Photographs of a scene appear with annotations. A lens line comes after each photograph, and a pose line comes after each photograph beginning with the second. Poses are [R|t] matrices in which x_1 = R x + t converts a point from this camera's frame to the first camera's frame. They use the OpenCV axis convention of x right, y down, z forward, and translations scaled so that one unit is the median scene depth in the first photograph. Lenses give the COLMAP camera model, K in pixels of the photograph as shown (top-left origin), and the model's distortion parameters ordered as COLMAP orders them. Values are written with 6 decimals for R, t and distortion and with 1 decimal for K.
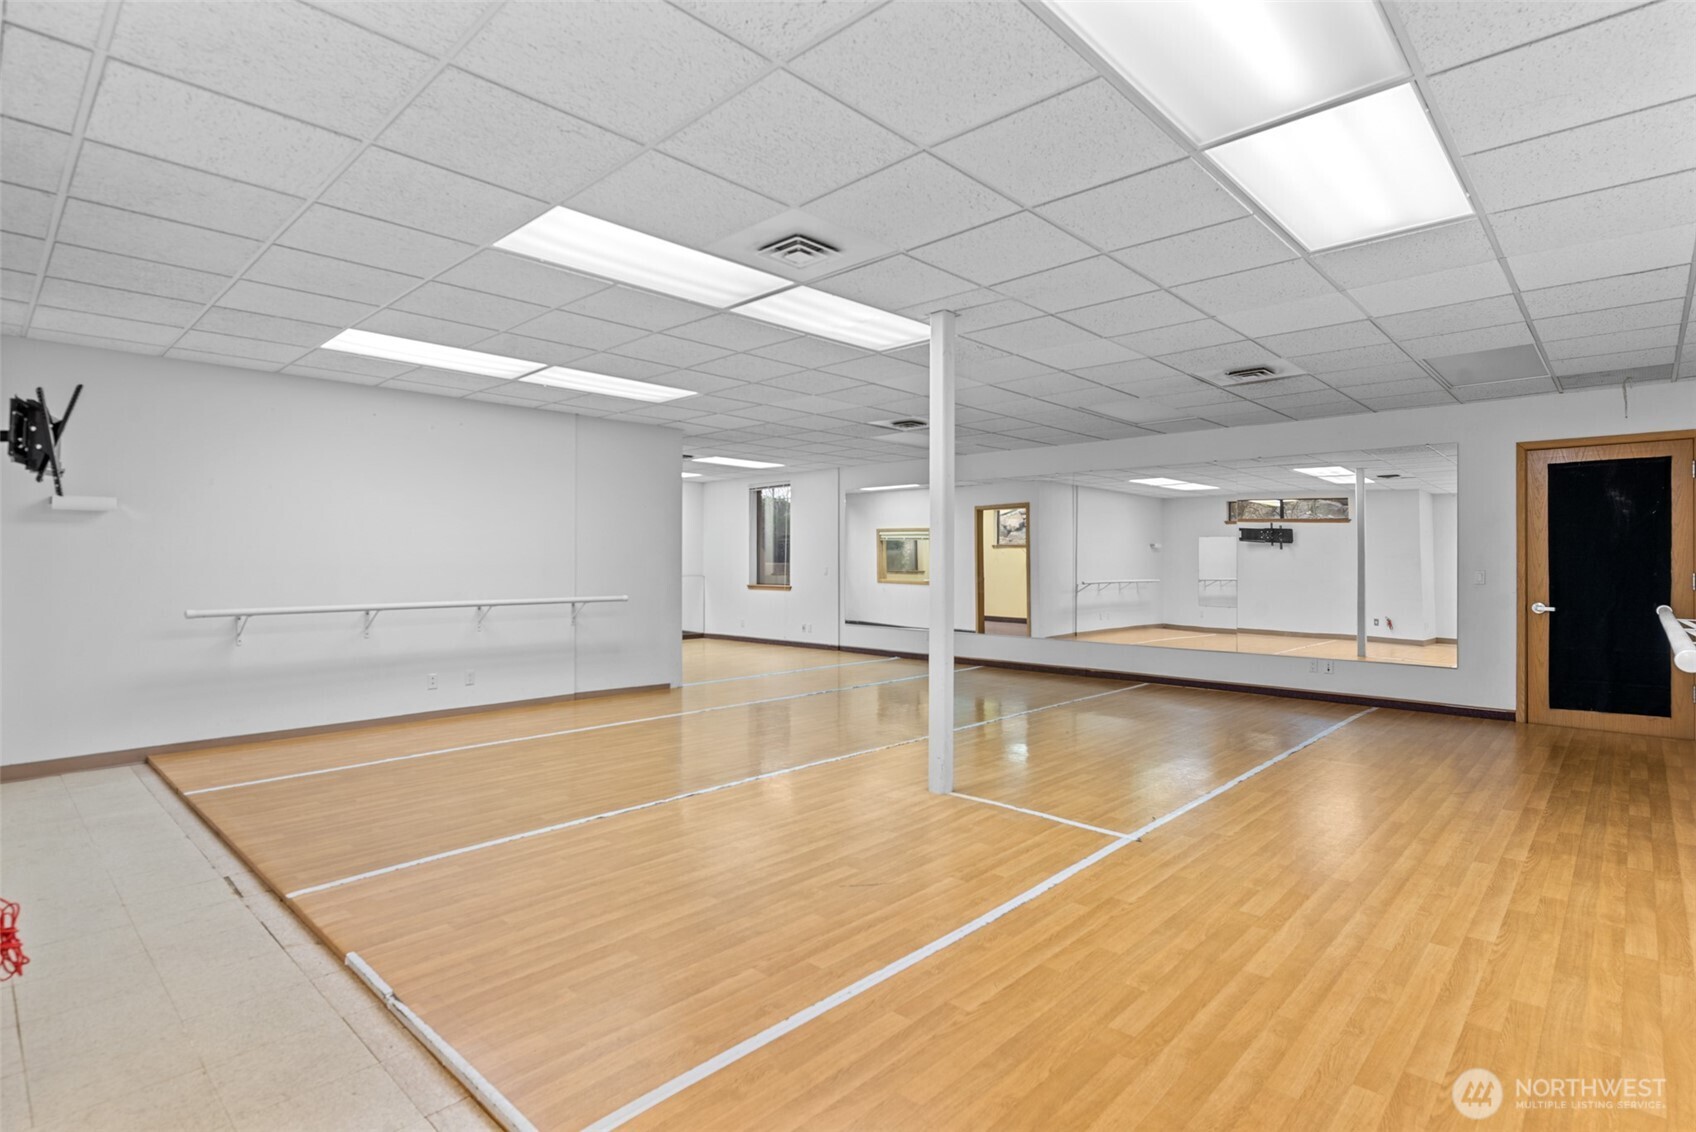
lens RADIAL K [[845.0, 0, 848.0], [0, 845.0, 566.0], [0, 0, 1]] dist [-0.003060, -0.000569]
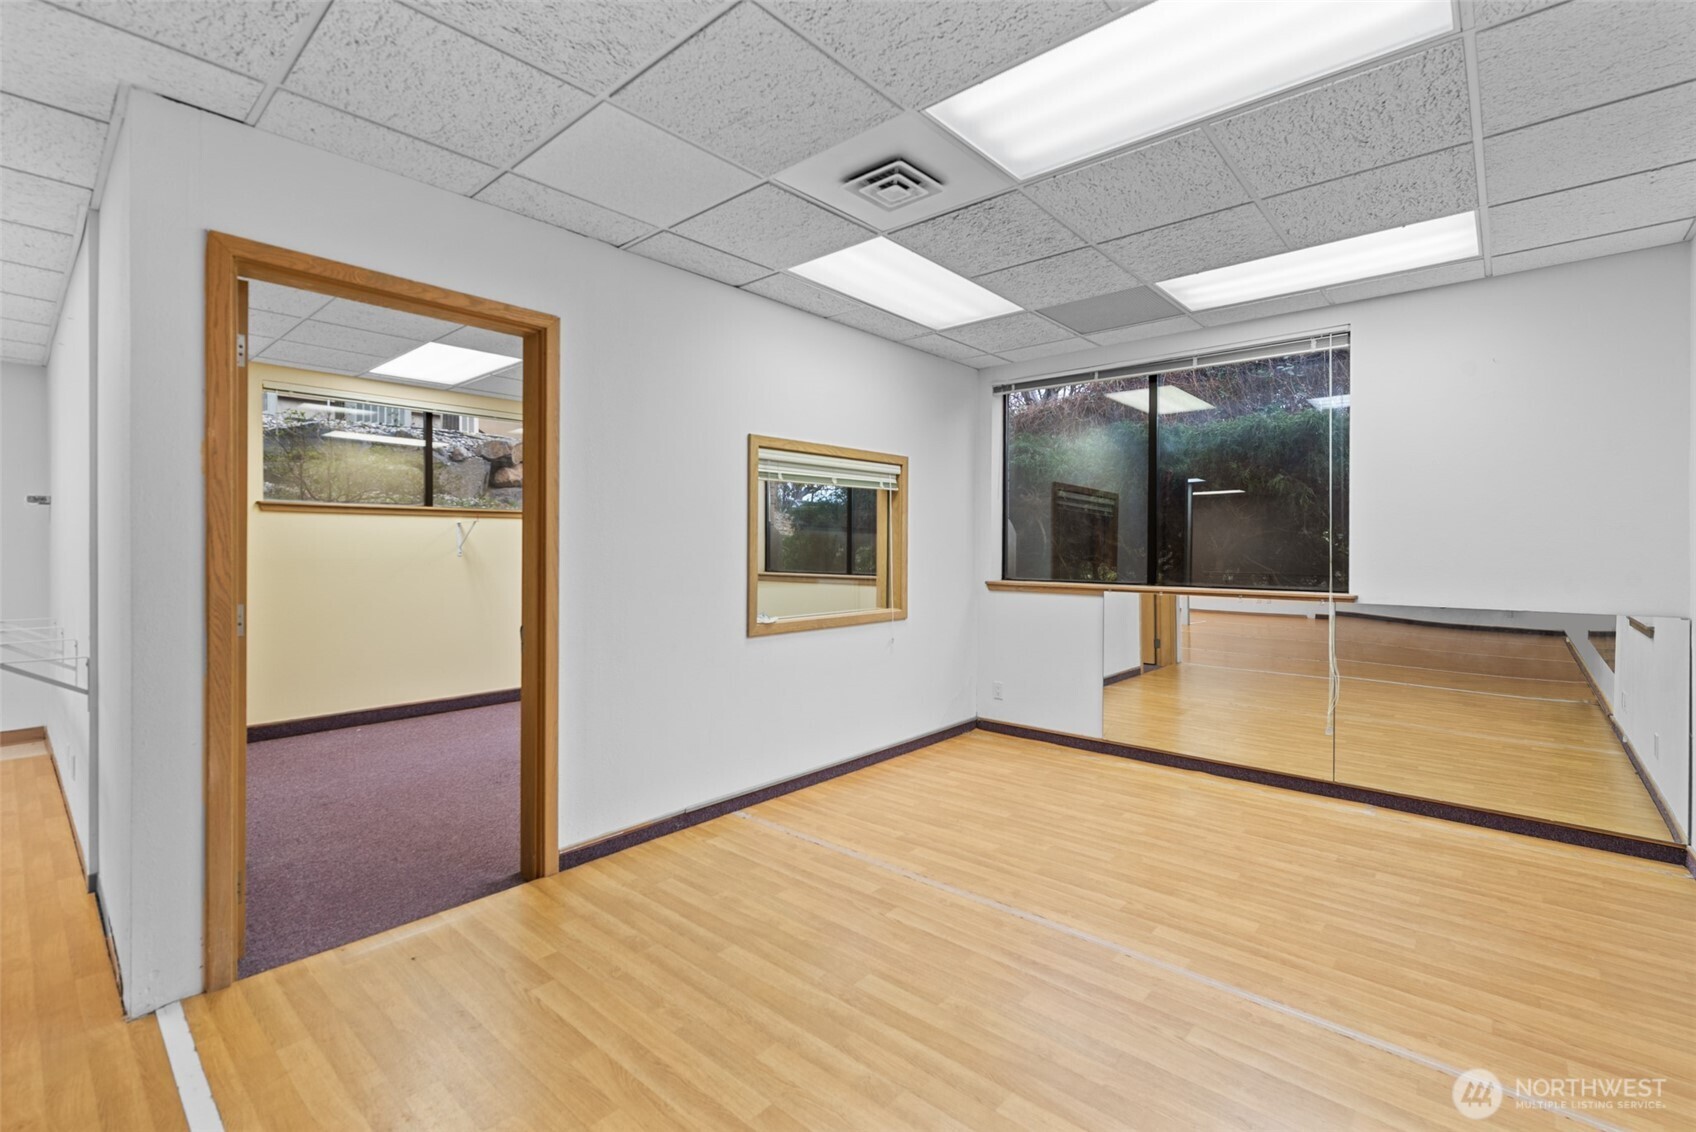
lens RADIAL K [[744.4, 0, 848.0], [0, 744.4, 566.0], [0, 0, 1]] dist [-0.000023, 0.000005]
pose [[0.025259, 0.015719, -0.999557, 1.500616], [-0.006897, 0.999855, 0.015549, -0.008386], [0.999657, 0.006501, 0.025364, 1.206494]]
